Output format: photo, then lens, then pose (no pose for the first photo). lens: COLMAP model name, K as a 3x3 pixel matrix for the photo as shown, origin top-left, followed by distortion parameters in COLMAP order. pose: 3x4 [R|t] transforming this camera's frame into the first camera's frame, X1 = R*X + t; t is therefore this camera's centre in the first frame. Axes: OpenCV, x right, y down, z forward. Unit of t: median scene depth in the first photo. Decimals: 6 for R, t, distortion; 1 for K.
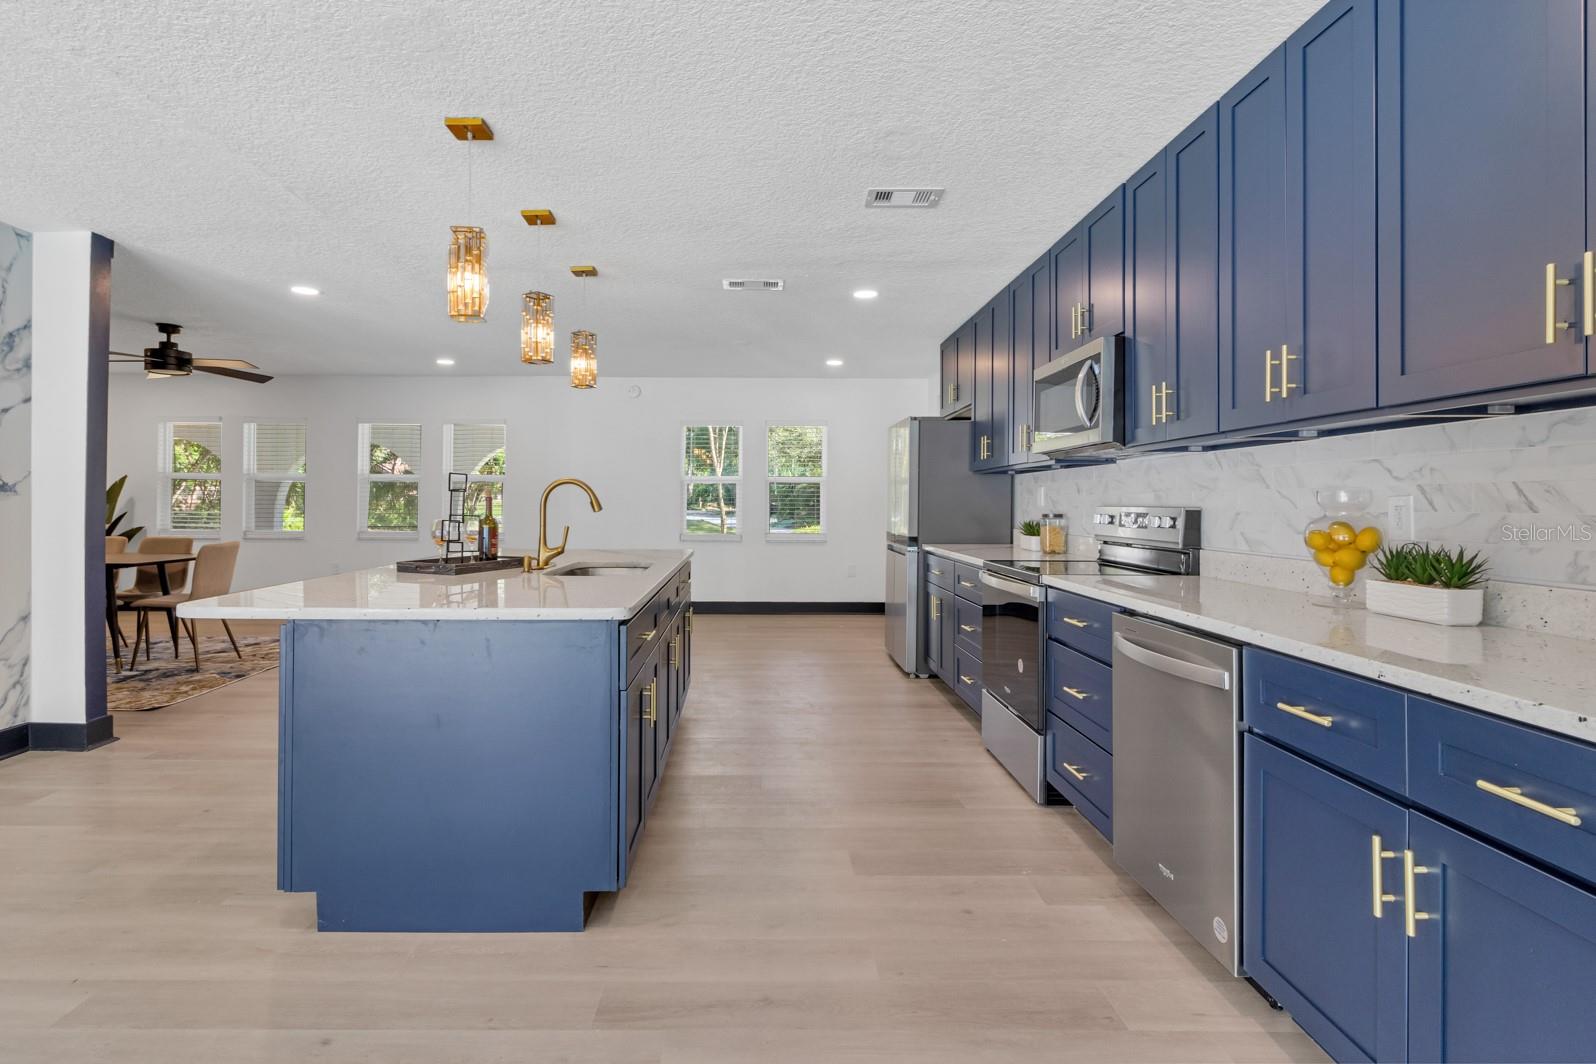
lens RADIAL K [[763.2, 0, 758.4], [0, 763.2, 493.7], [0, 0, 1]] dist [-0.000388, -0.000481]
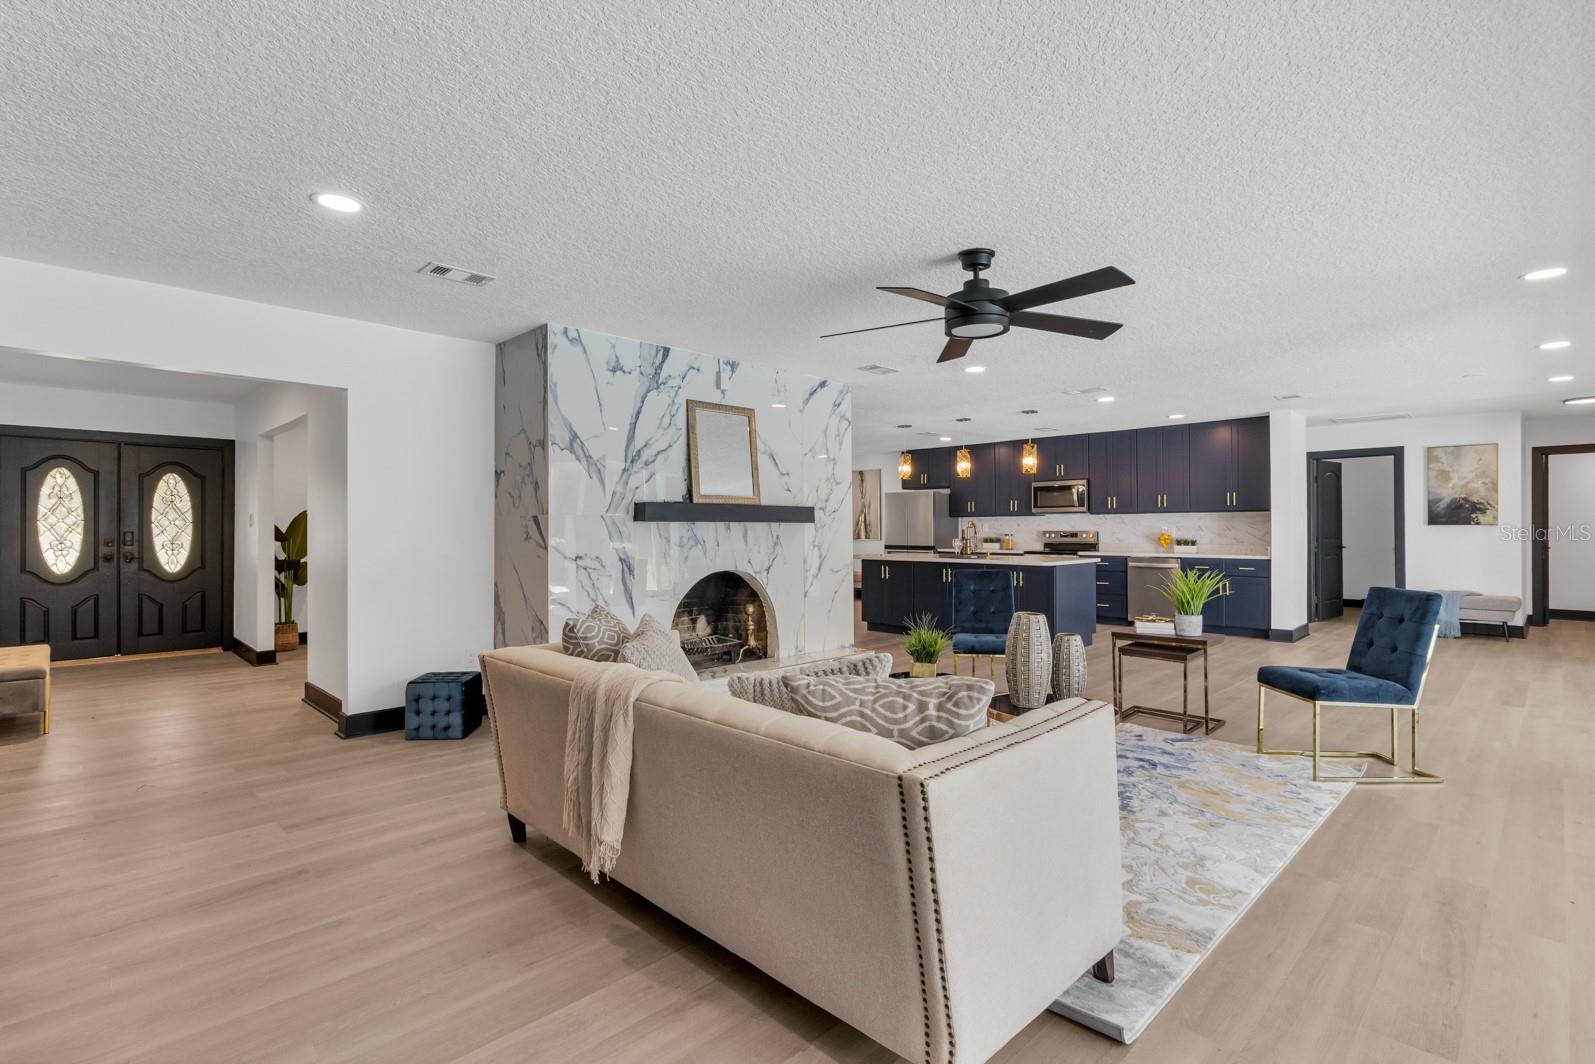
lens RADIAL K [[771.5, 0, 776.6], [0, 771.5, 524.4], [0, 0, 1]] dist [-0.000653, -0.000697]
pose [[0.716123, -0.005635, 0.697952, -2.899593], [-0.000210, 0.999966, 0.008290, -0.040232], [-0.697975, -0.006083, 0.716097, -0.479903]]
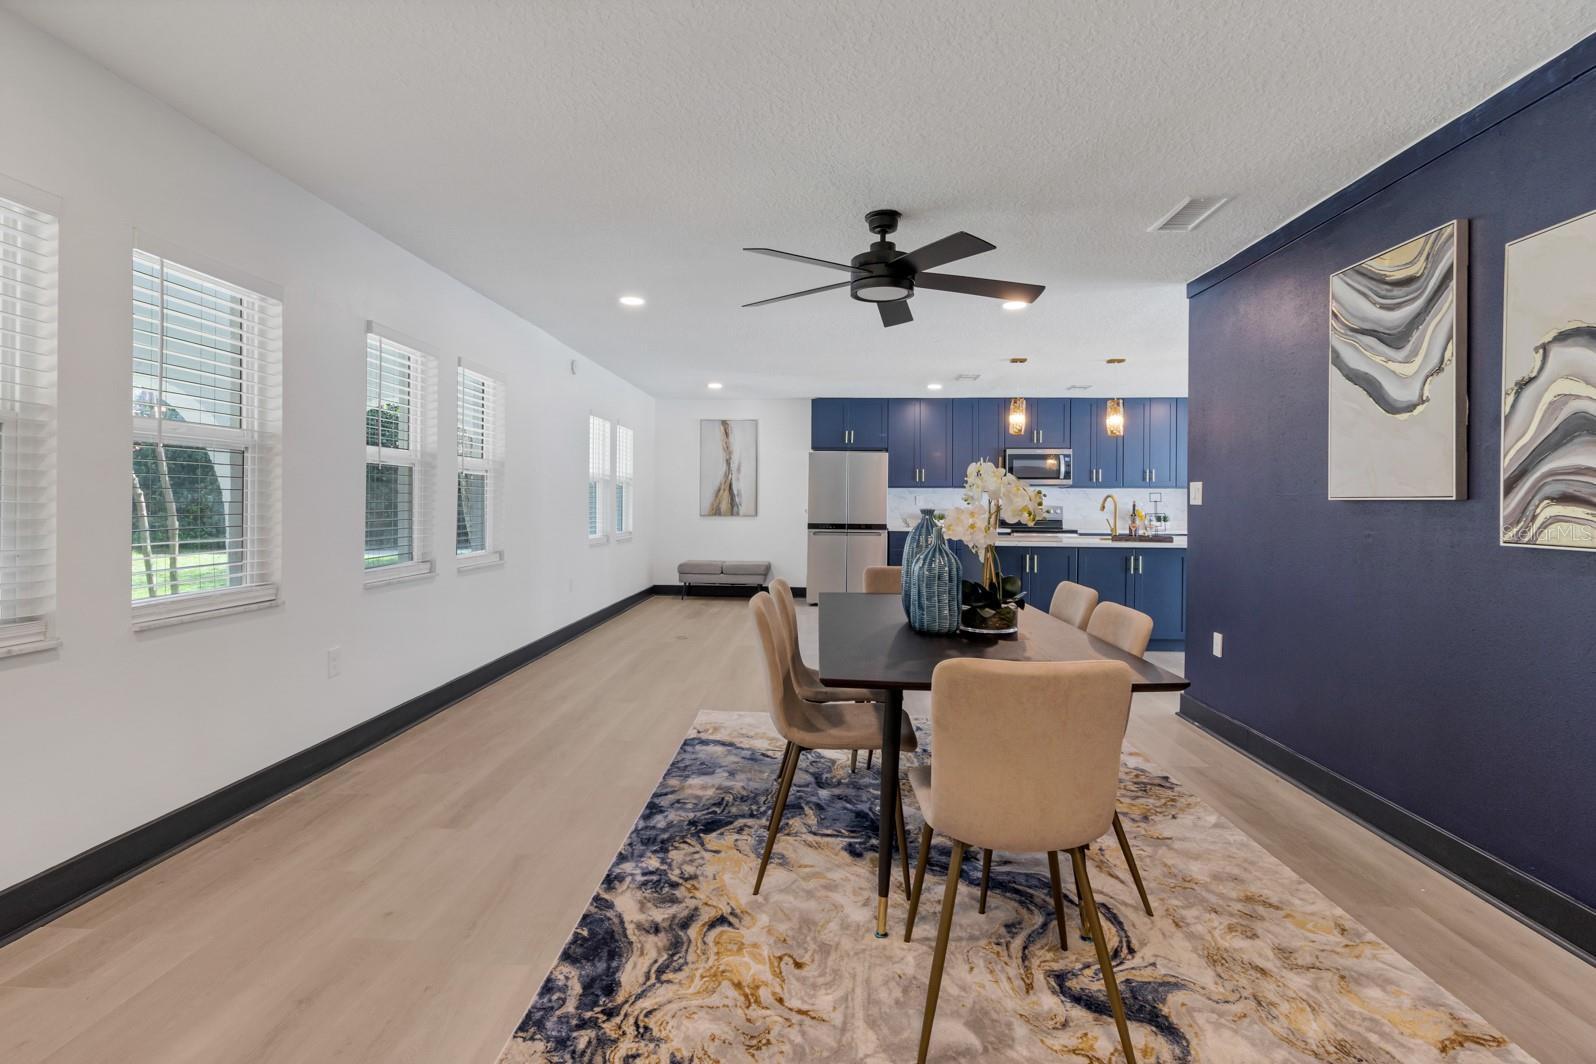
lens RADIAL K [[781.6, 0, 802.5], [0, 781.6, 523.0], [0, 0, 1]] dist [0.002182, 0.000068]
pose [[0.027694, -0.032847, 0.999077, -2.691738], [-0.017553, 0.999290, 0.033341, -0.000970], [-0.999462, -0.018460, 0.027097, 1.968330]]
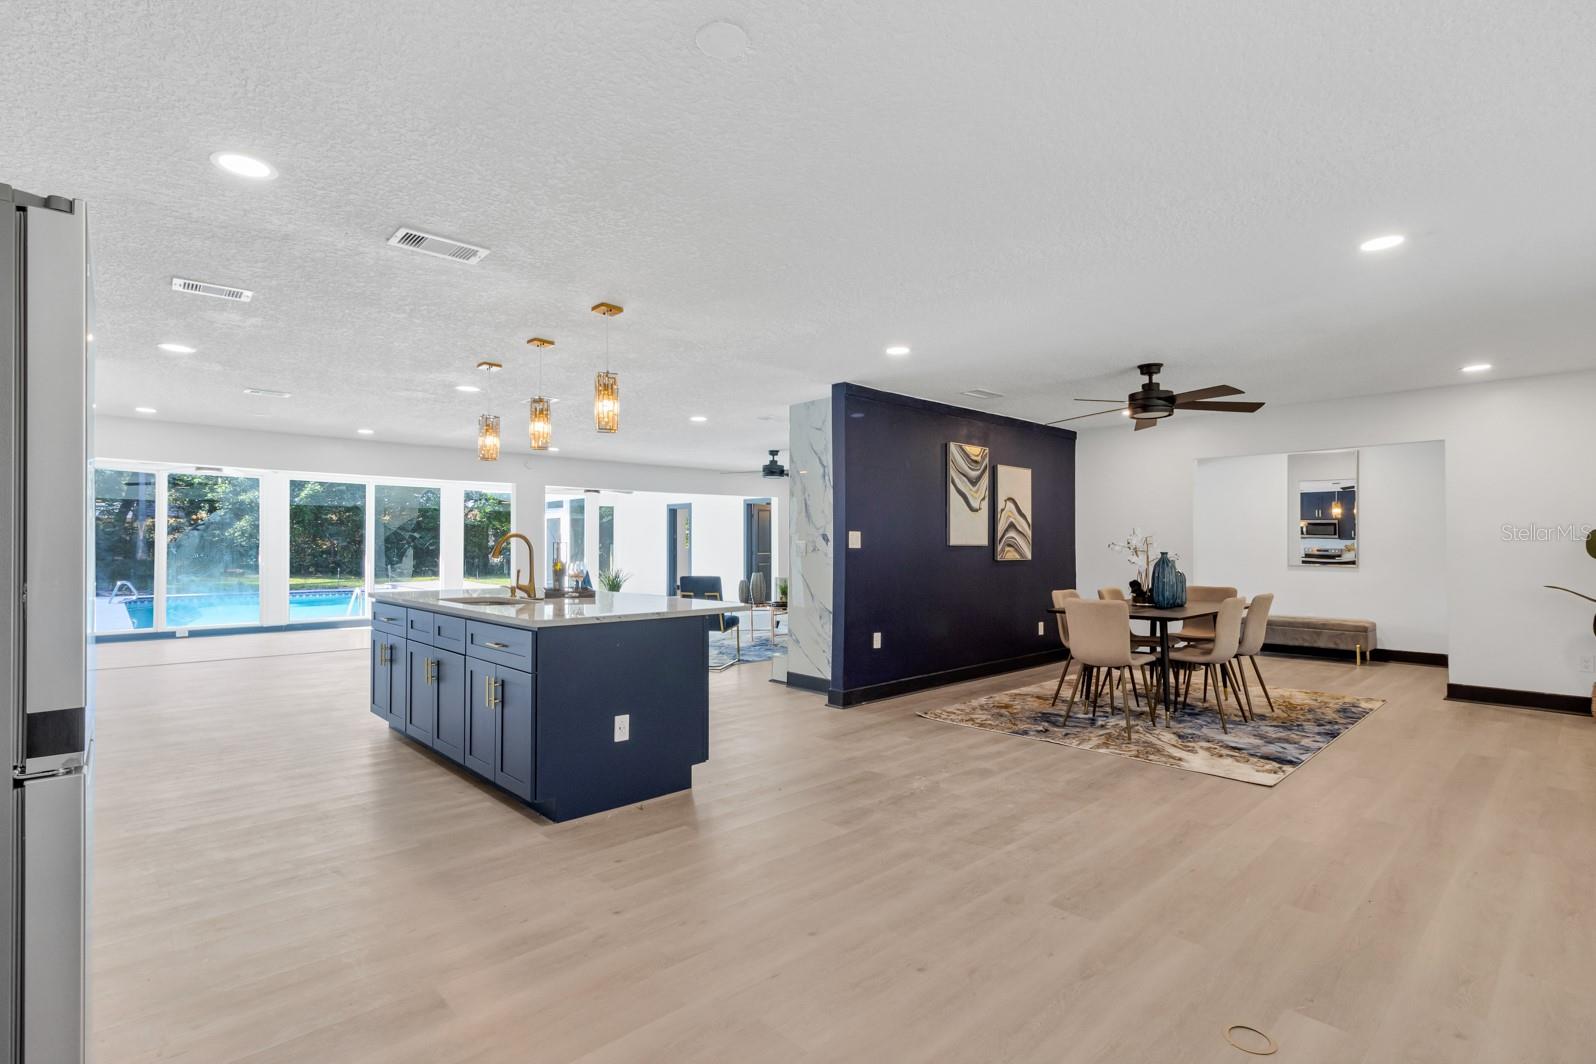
lens RADIAL K [[748.3, 0, 801.8], [0, 748.3, 548.1], [0, 0, 1]] dist [-0.001946, -0.000104]
pose [[-0.719573, -0.005954, -0.694391, 0.346322], [0.000338, 0.999960, -0.008924, 0.018705], [0.694417, -0.006657, -0.719542, 2.588053]]
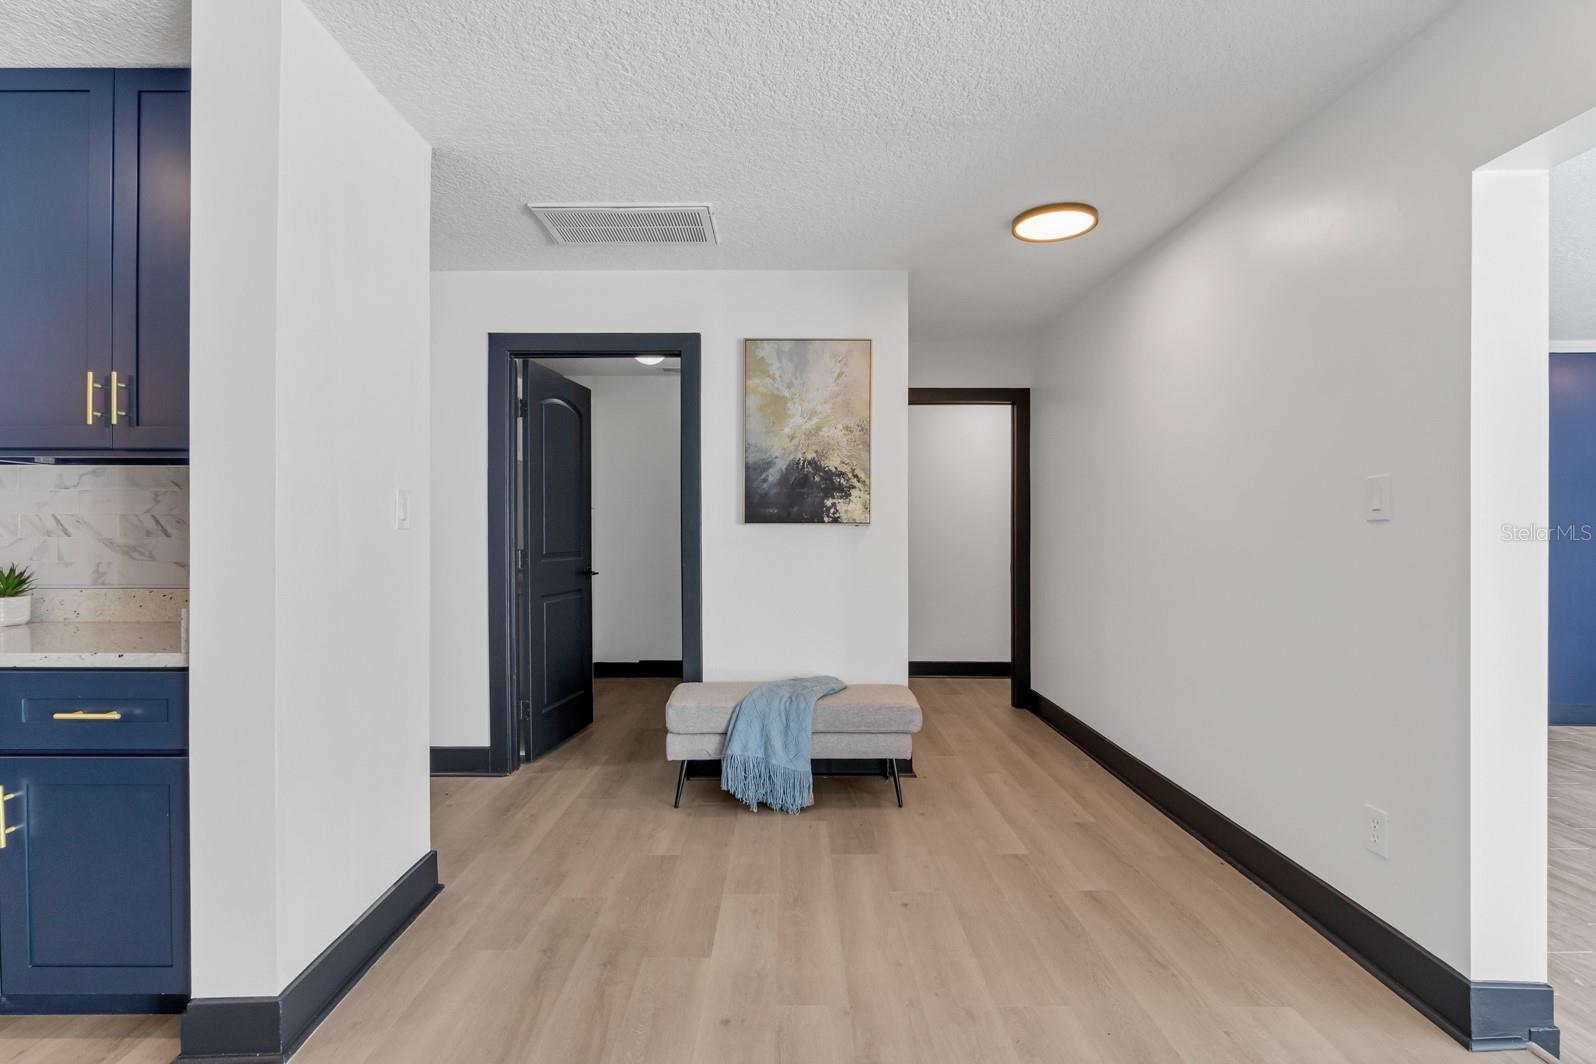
lens RADIAL K [[800.3, 0, 835.4], [0, 800.3, 544.2], [0, 0, 1]] dist [0.000973, 0.000465]
pose [[-0.041572, -0.018120, 0.998971, -0.286315], [-0.015734, 0.999723, 0.017479, -0.005377], [-0.999012, -0.014991, -0.041846, -0.192188]]
